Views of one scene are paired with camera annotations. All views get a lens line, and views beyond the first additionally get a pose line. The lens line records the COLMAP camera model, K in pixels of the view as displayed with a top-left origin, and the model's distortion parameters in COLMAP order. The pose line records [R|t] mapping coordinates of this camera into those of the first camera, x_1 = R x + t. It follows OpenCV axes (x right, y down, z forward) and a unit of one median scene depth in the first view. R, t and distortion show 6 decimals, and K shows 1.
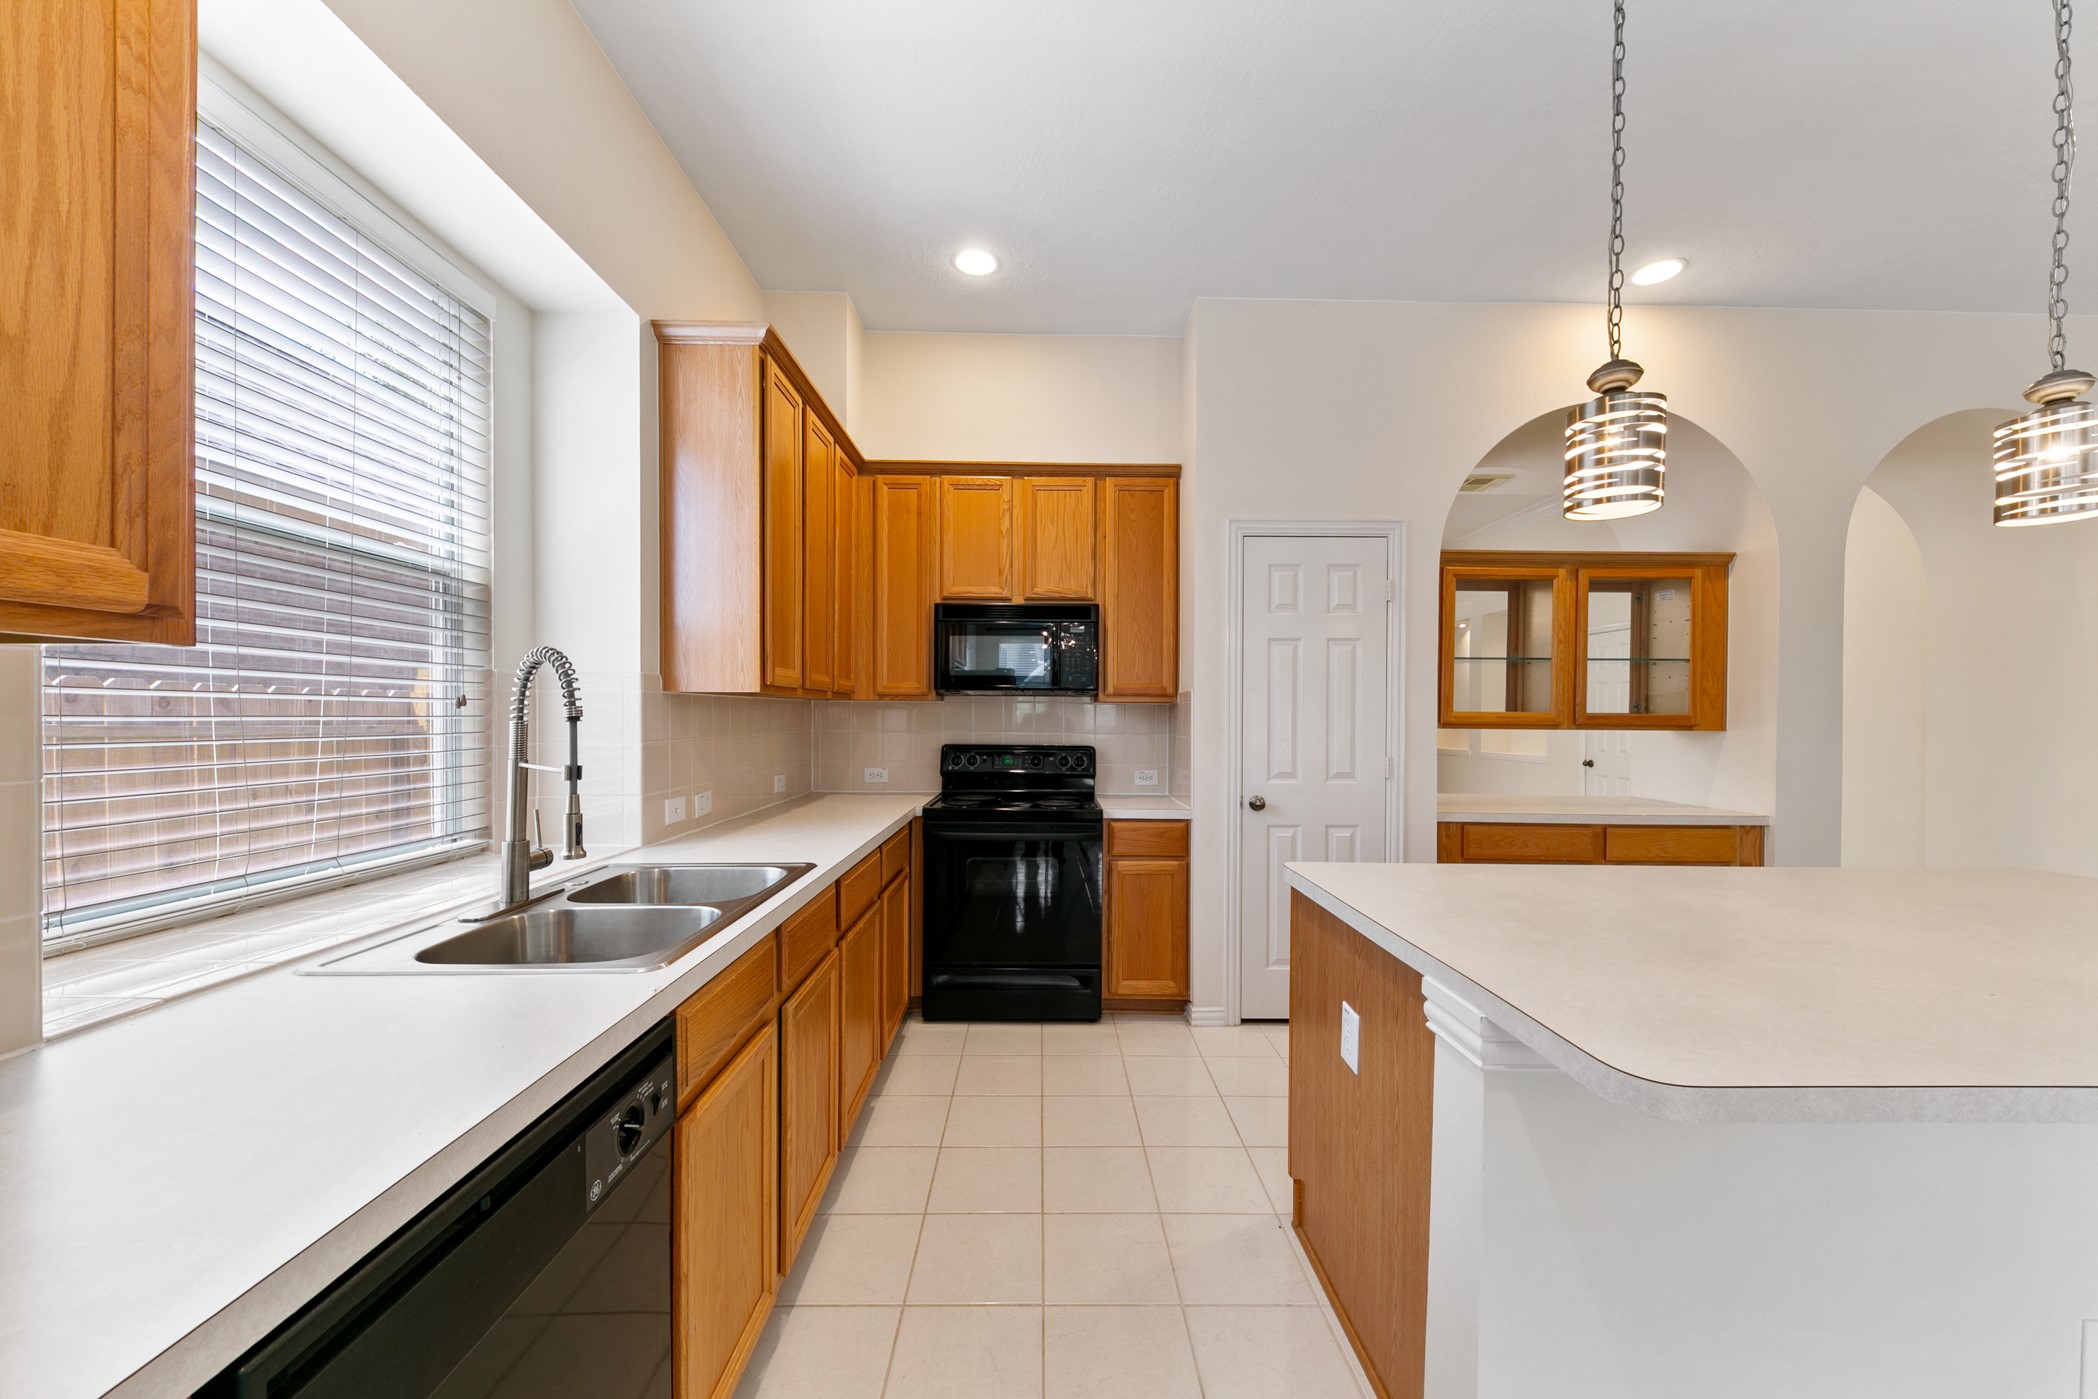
lens RADIAL K [[760.8, 0, 1055.0], [0, 760.8, 722.2], [0, 0, 1]] dist [-0.001251, -0.001692]
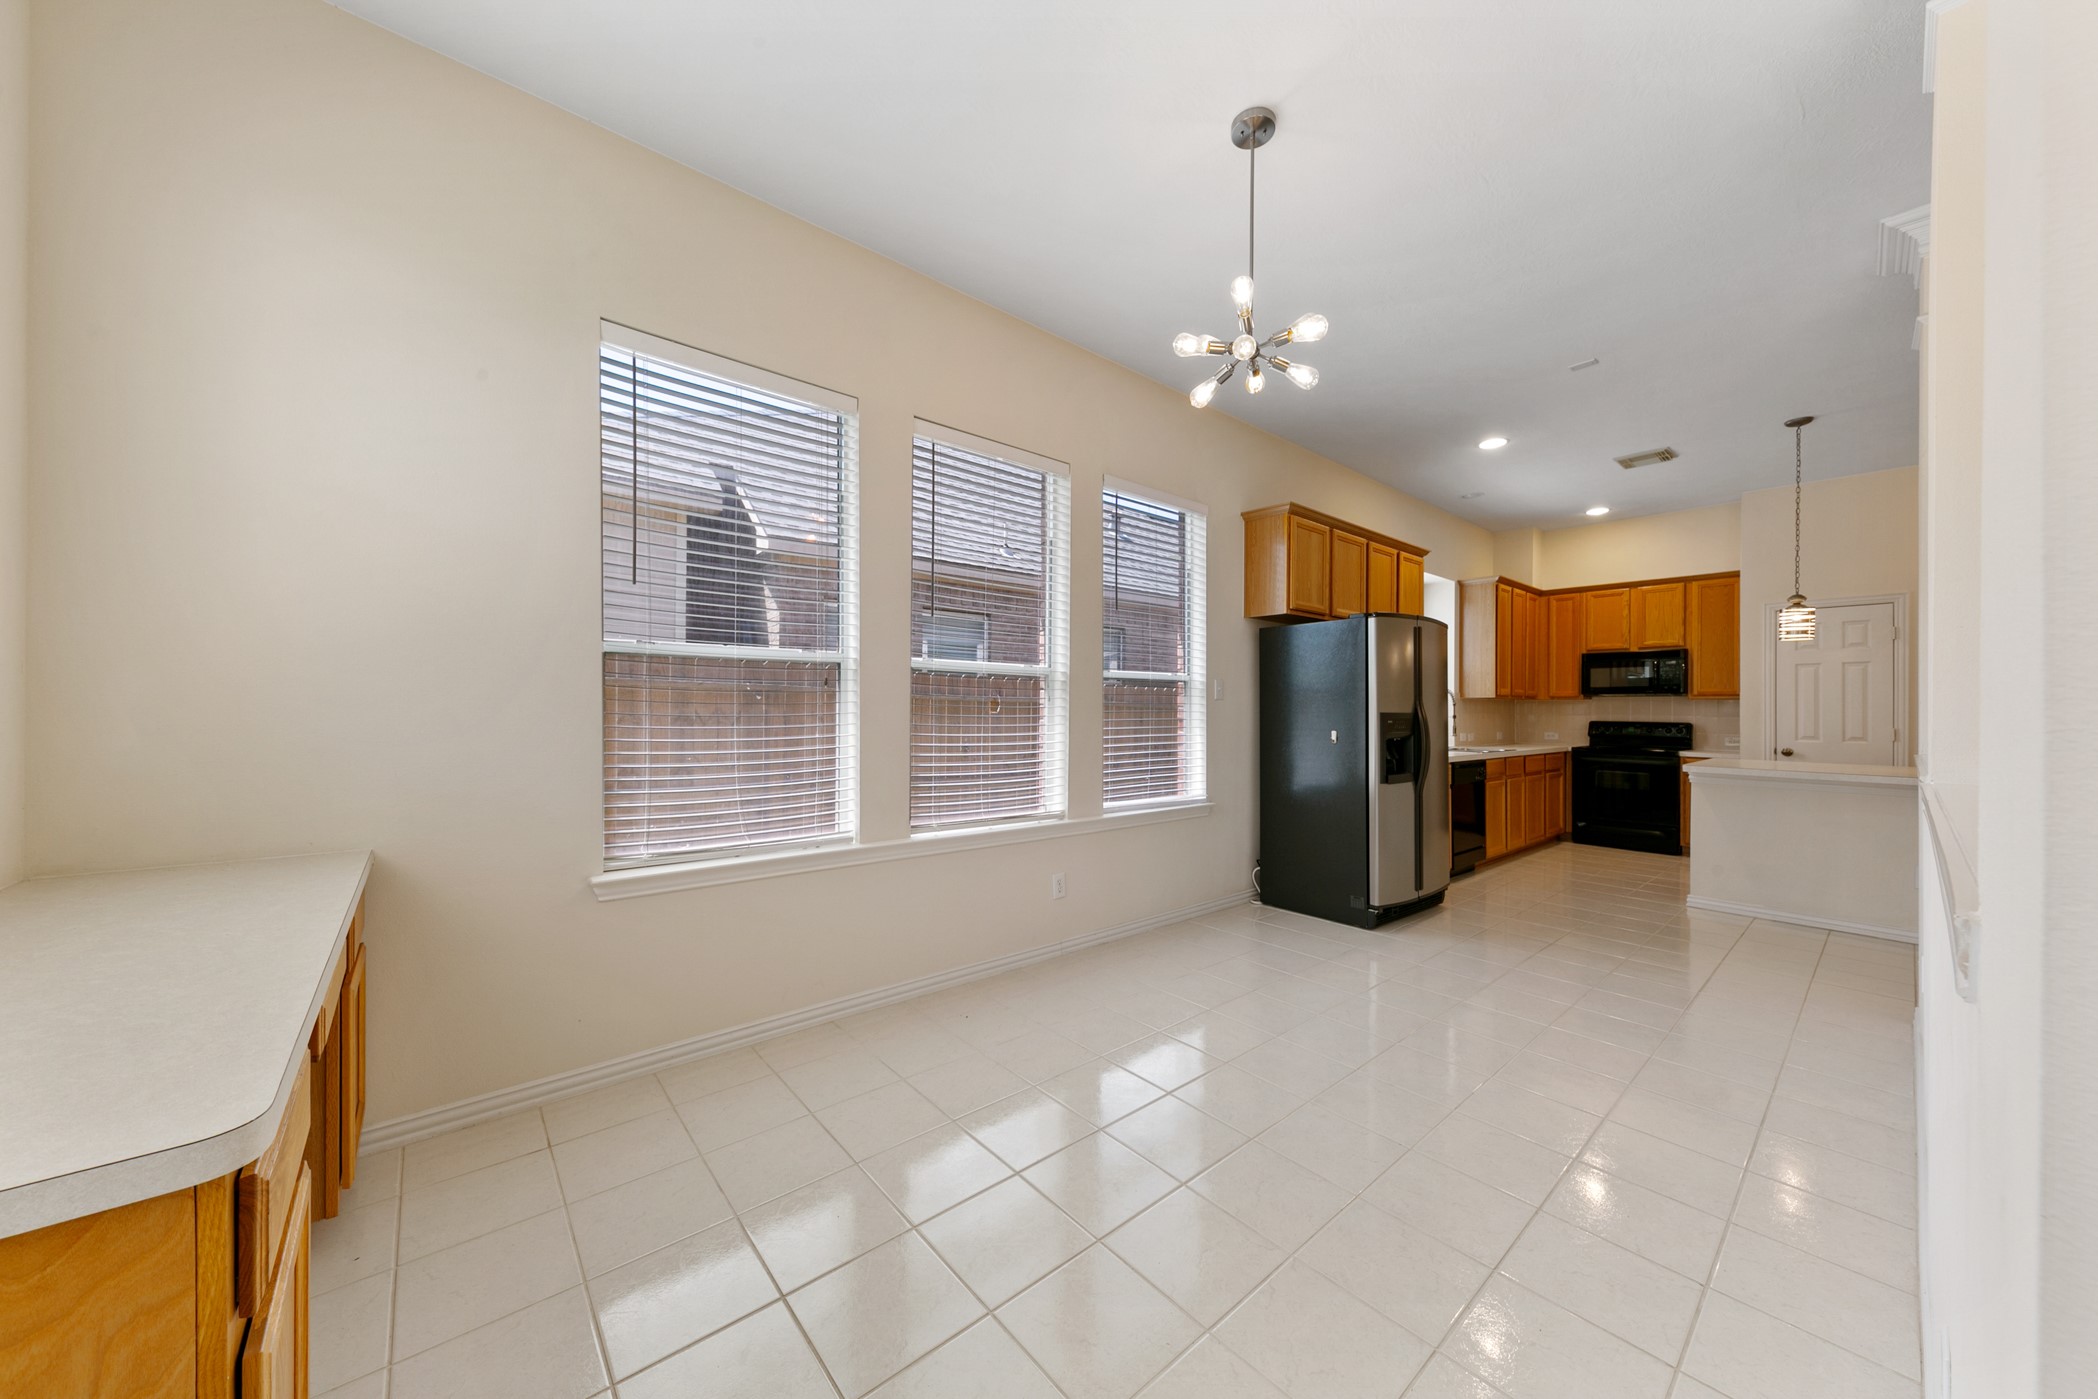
lens RADIAL K [[715.0, 0, 1030.2], [0, 715.0, 709.1], [0, 0, 1]] dist [0.002390, -0.002430]
pose [[0.620487, -0.003149, -0.784211, 0.499587], [-0.012146, 0.999833, -0.013625, 0.048462], [0.784123, 0.017979, 0.620345, -1.596044]]
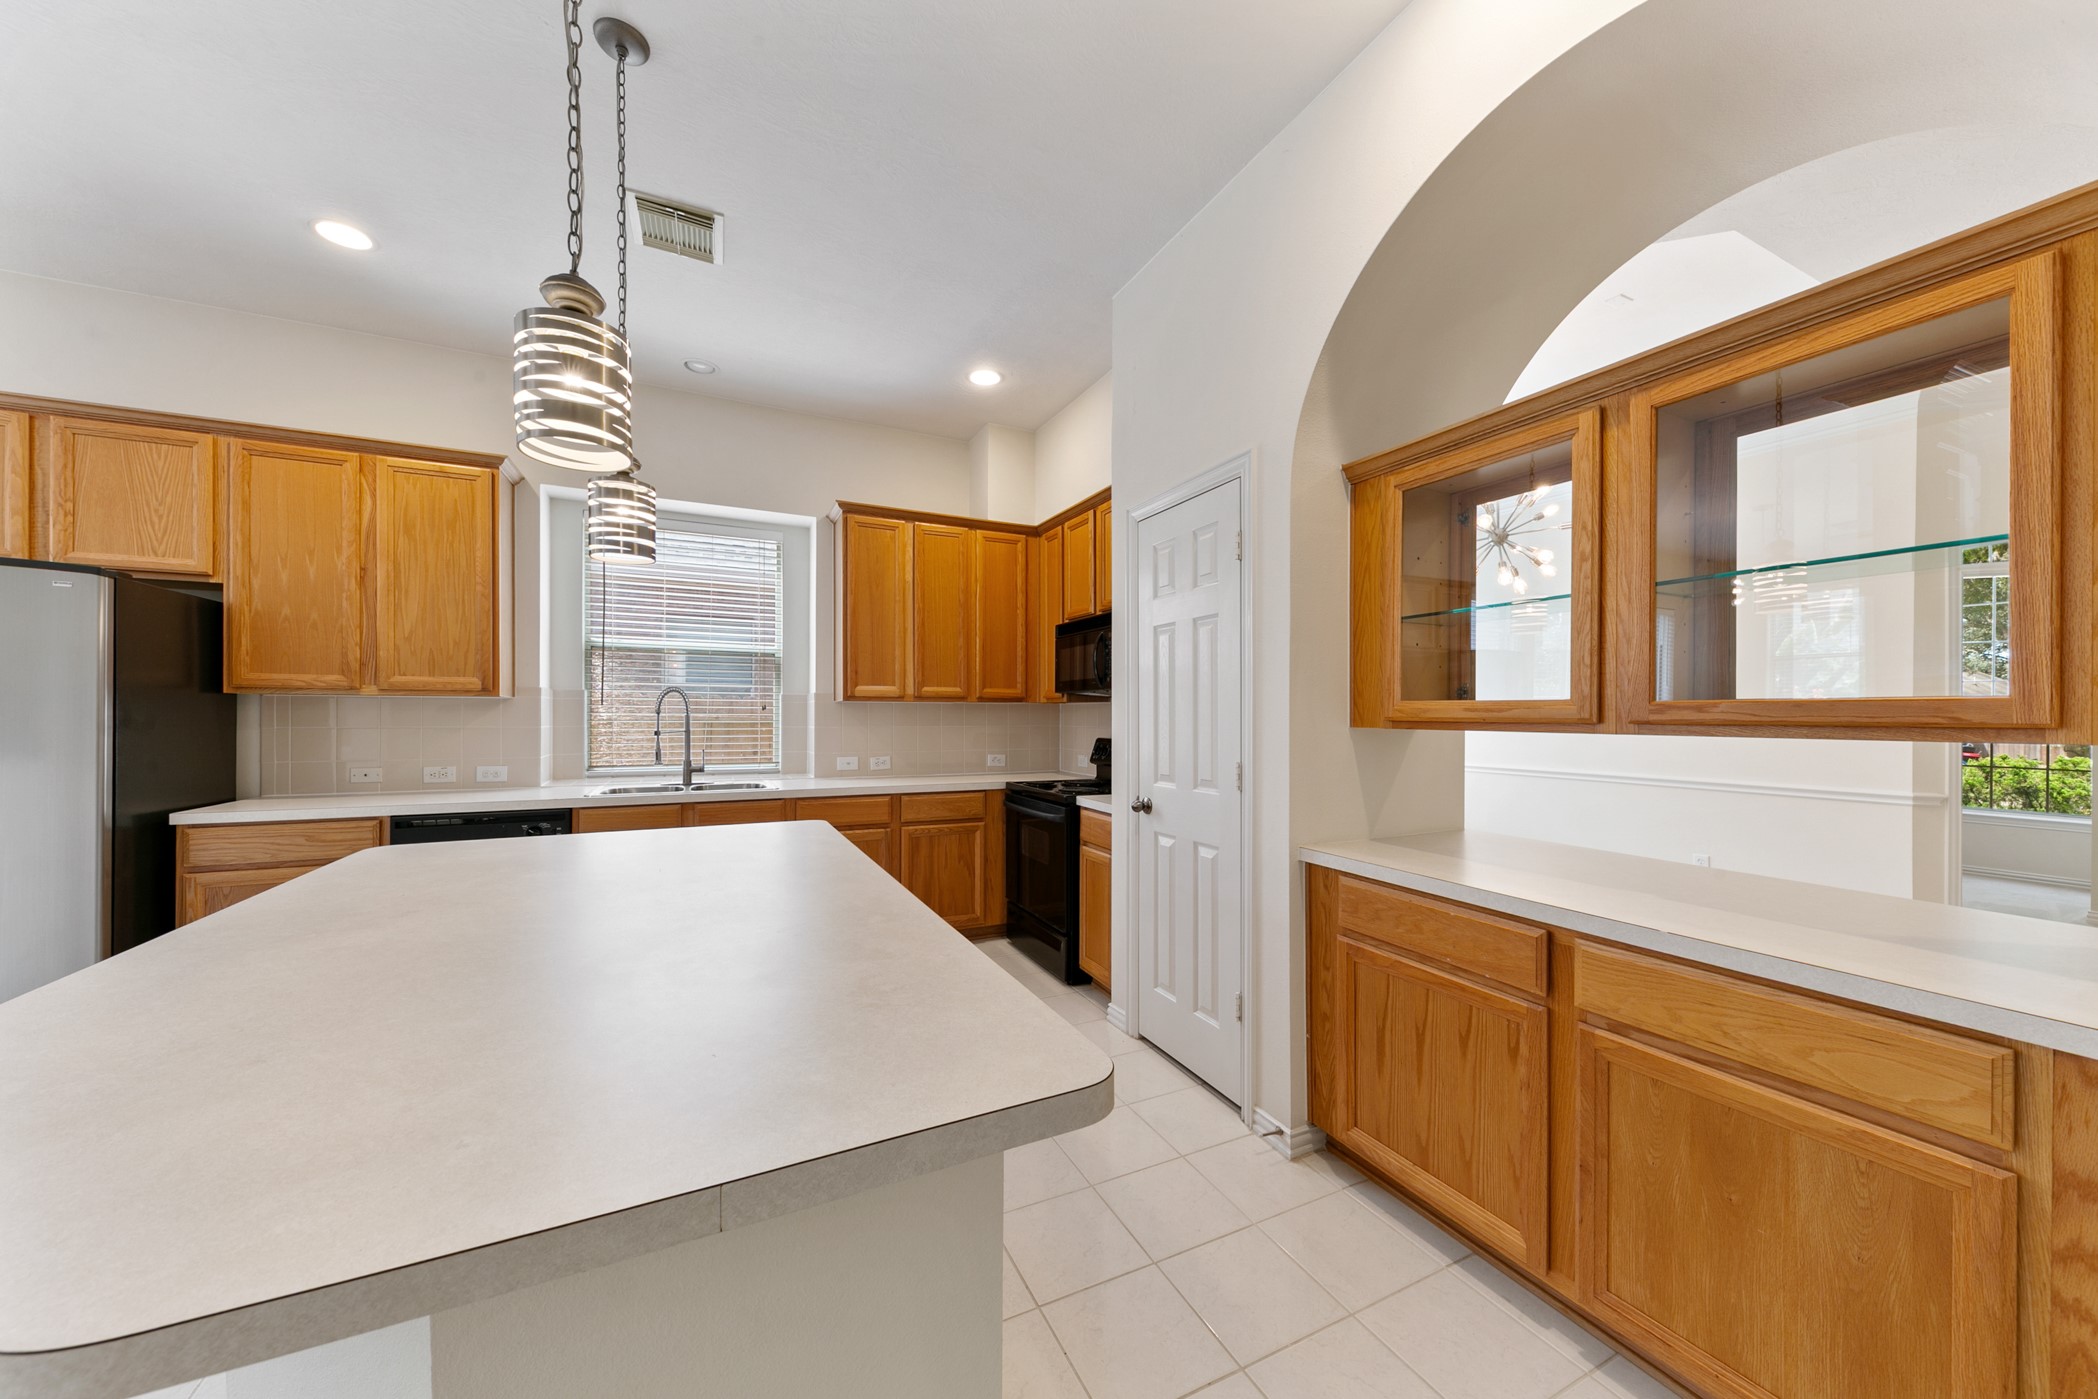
lens RADIAL K [[715.0, 0, 1051.3], [0, 715.0, 714.3], [0, 0, 1]] dist [0.002390, -0.002430]
pose [[0.434208, -0.005438, -0.900796, 1.020876], [-0.008360, 0.999914, -0.010066, 0.005529], [0.900774, 0.011902, 0.434126, 0.524573]]
